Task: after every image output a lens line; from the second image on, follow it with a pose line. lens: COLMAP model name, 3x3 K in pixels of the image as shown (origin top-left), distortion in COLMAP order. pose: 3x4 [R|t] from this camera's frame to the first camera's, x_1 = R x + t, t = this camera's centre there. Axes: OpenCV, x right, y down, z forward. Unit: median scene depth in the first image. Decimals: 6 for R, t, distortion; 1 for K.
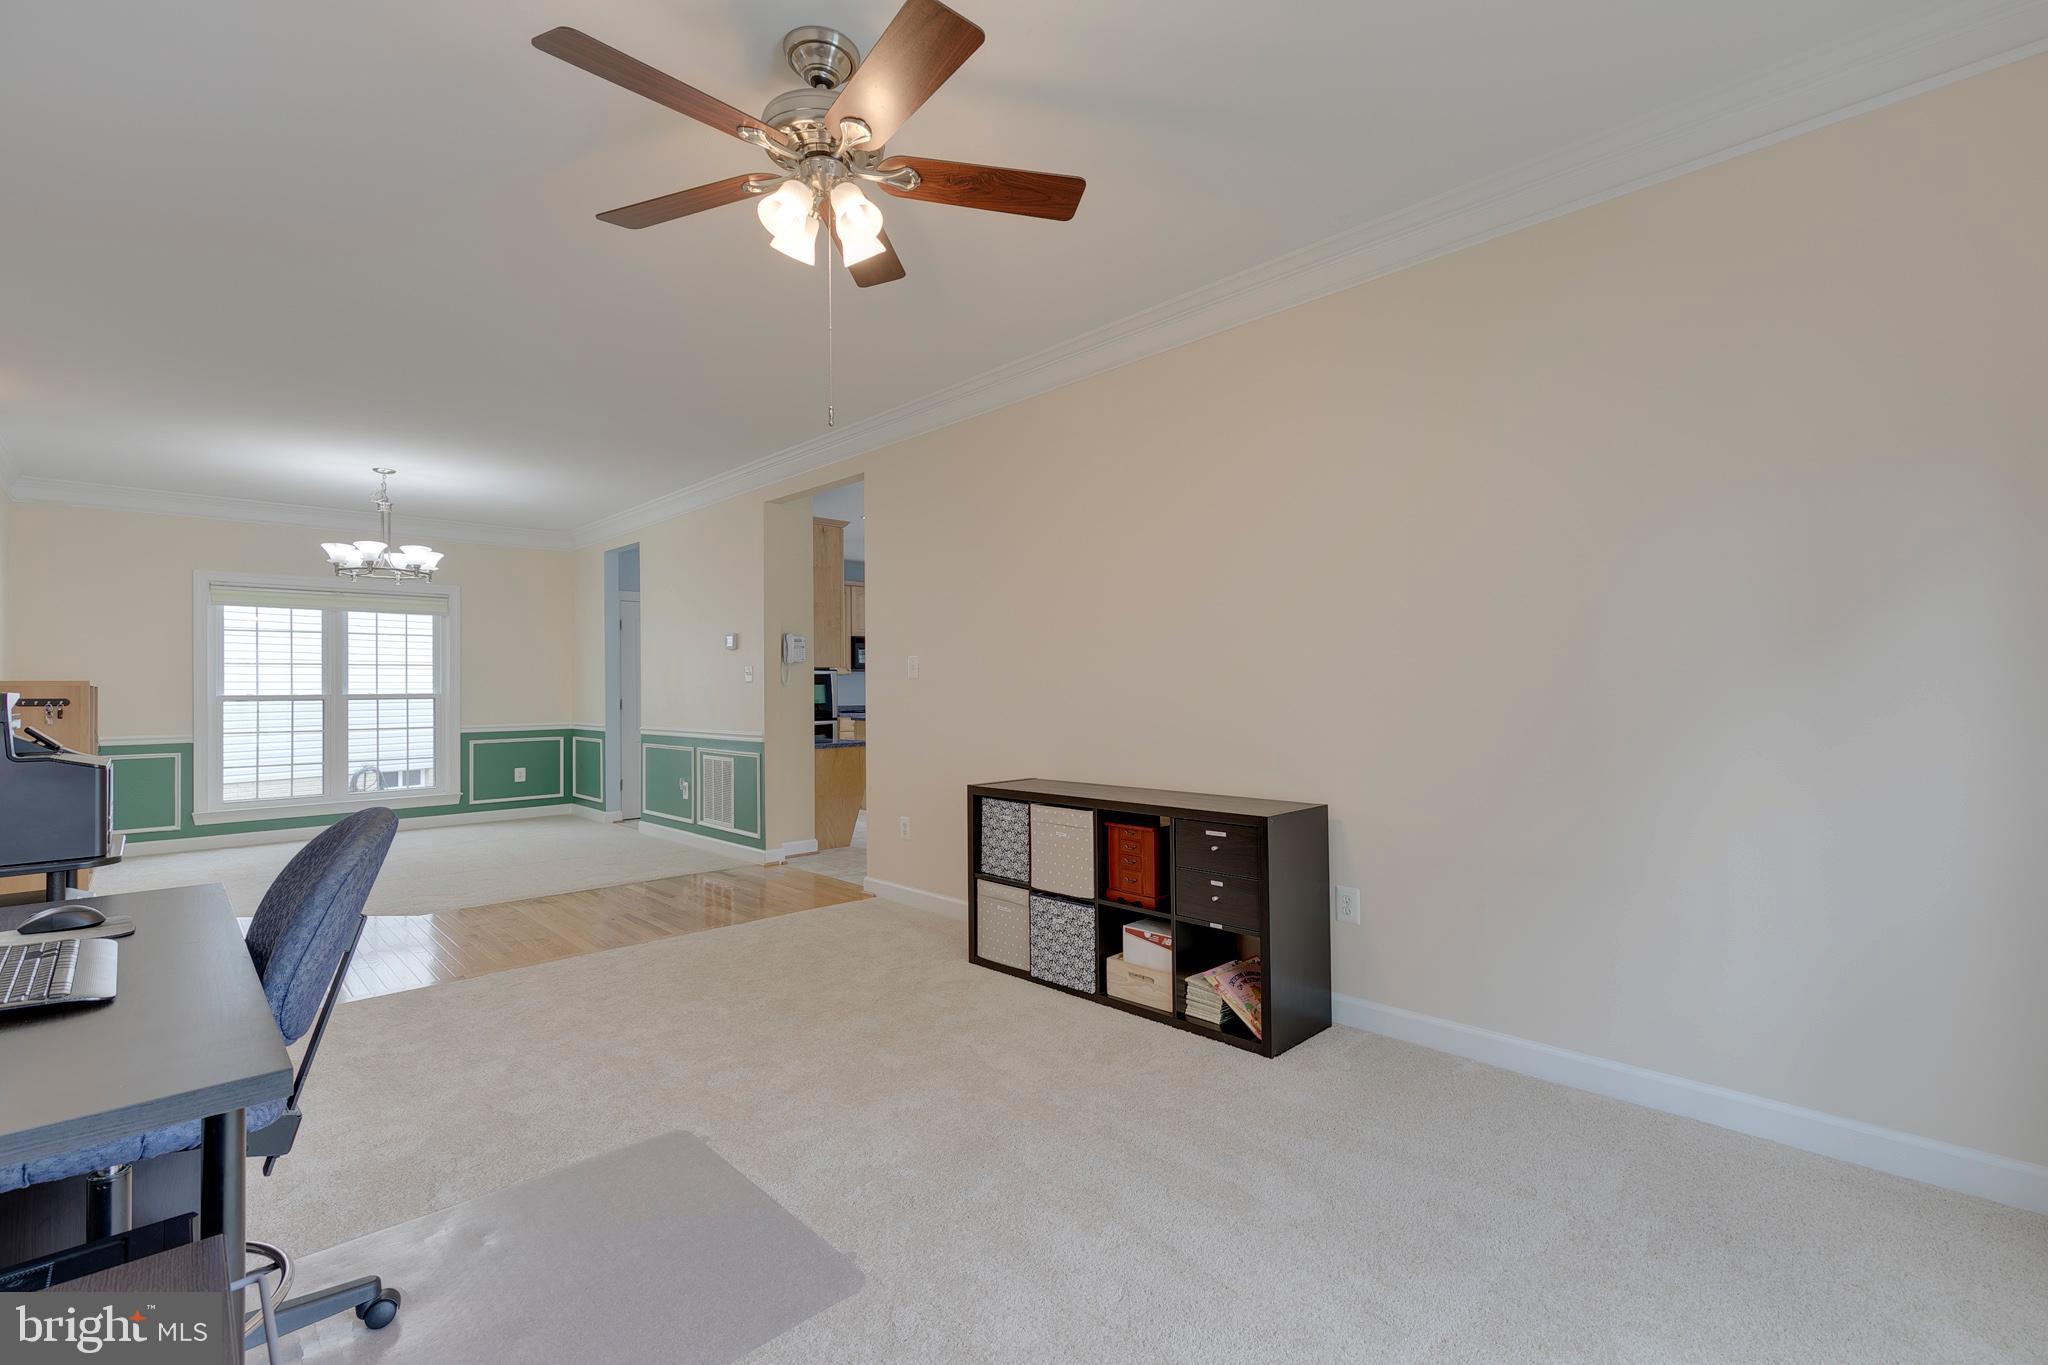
lens RADIAL K [[907.3, 0, 1037.9], [0, 907.3, 673.4], [0, 0, 1]] dist [0.002226, 0.000175]
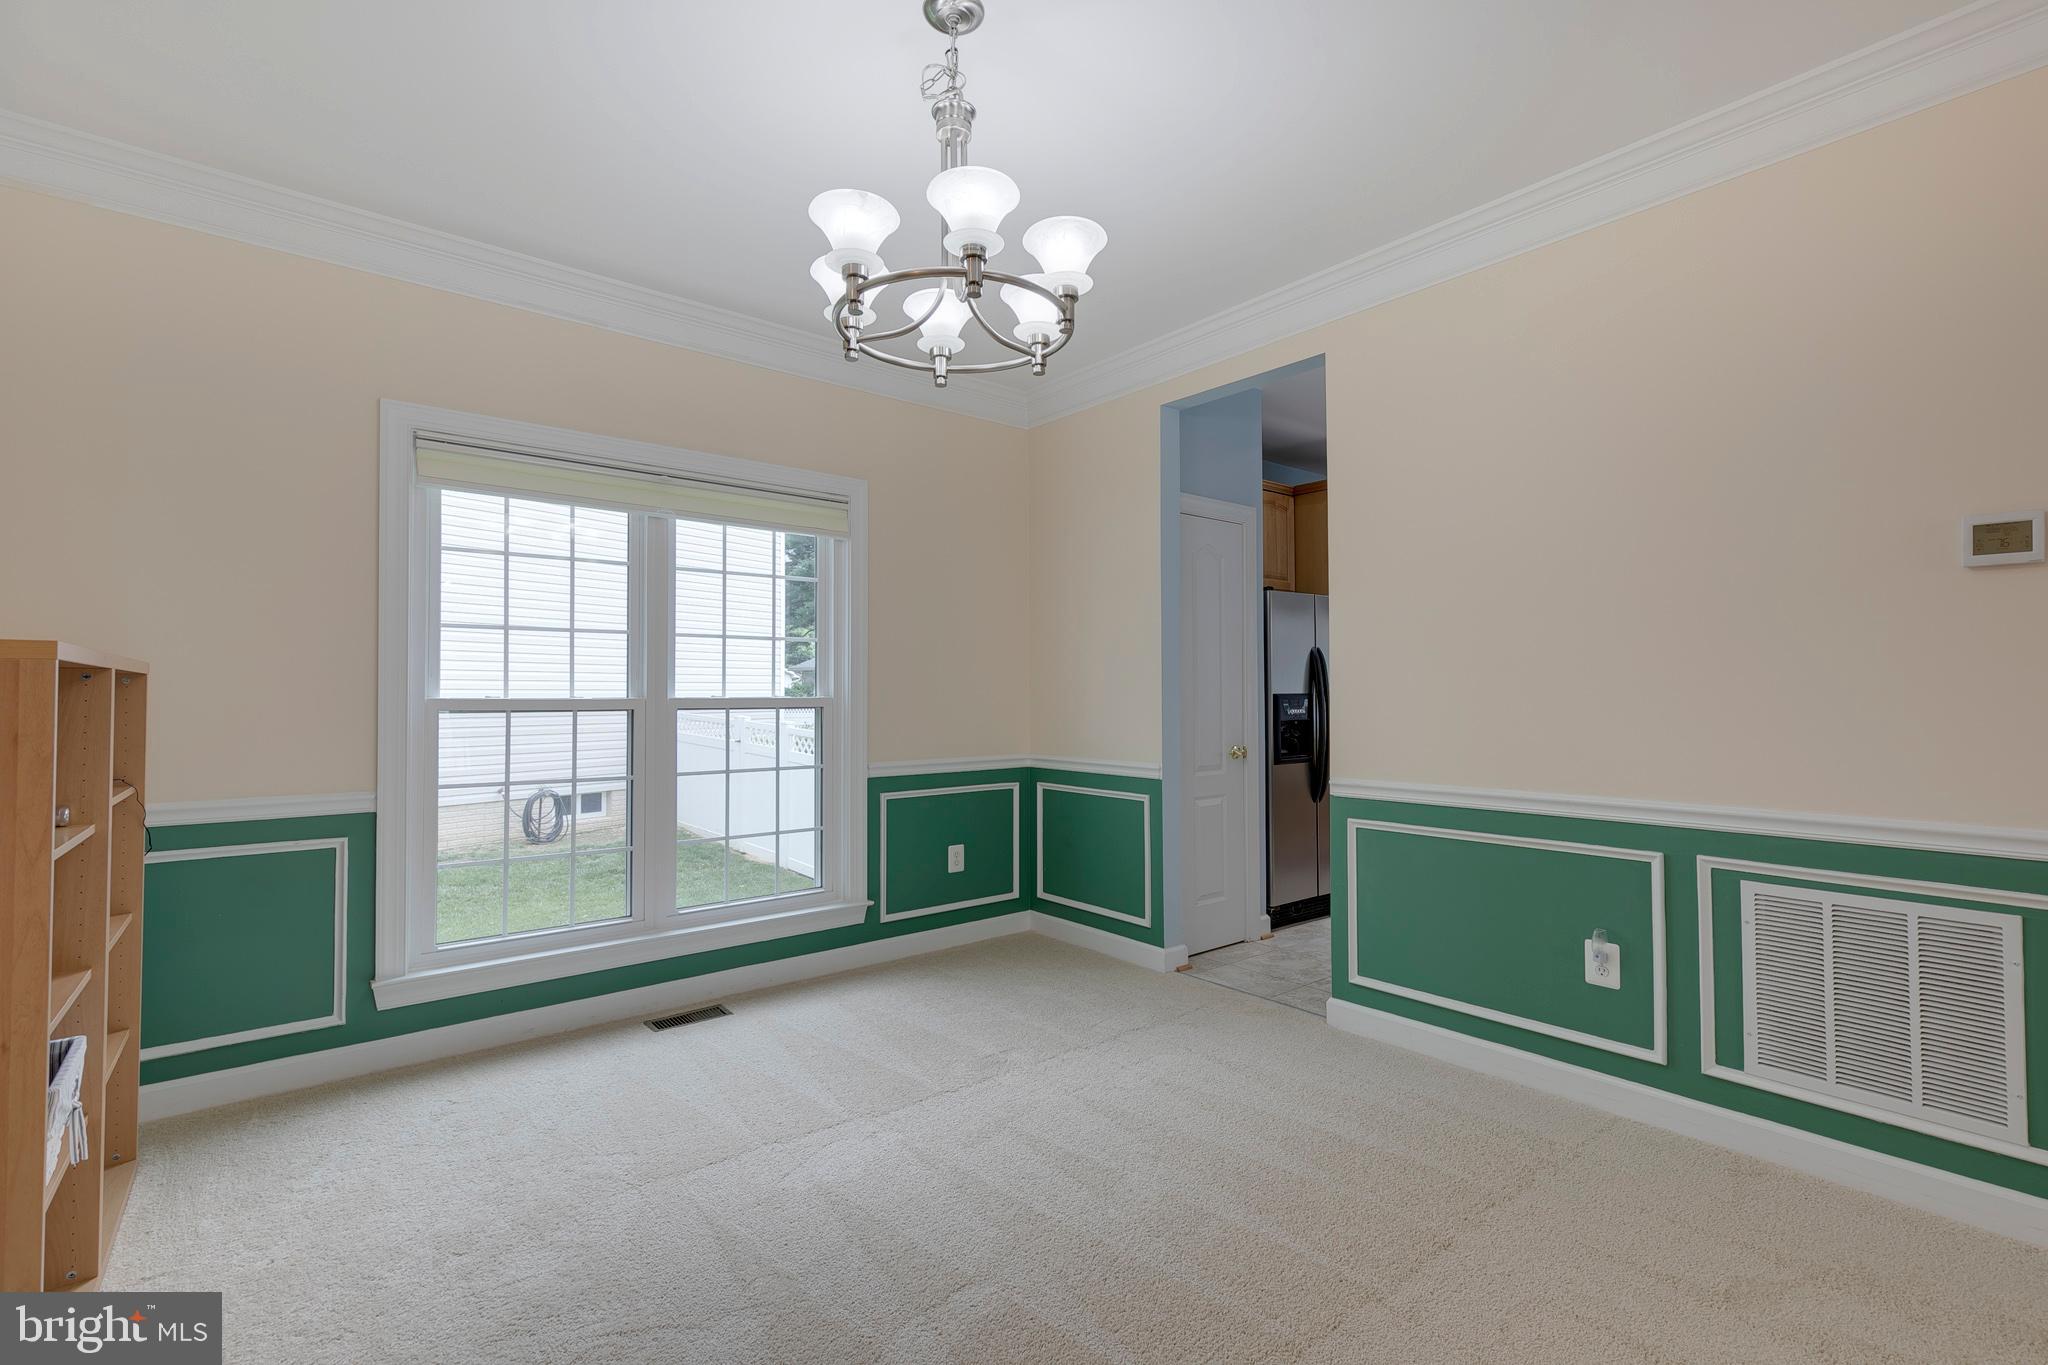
lens RADIAL K [[903.4, 0, 1032.0], [0, 903.4, 675.2], [0, 0, 1]] dist [0.000427, -0.000157]
pose [[0.996527, 0.005893, -0.083057, -0.537936], [-0.006256, 0.999972, -0.004118, 0.012212], [0.083031, 0.004623, 0.996536, 0.553350]]
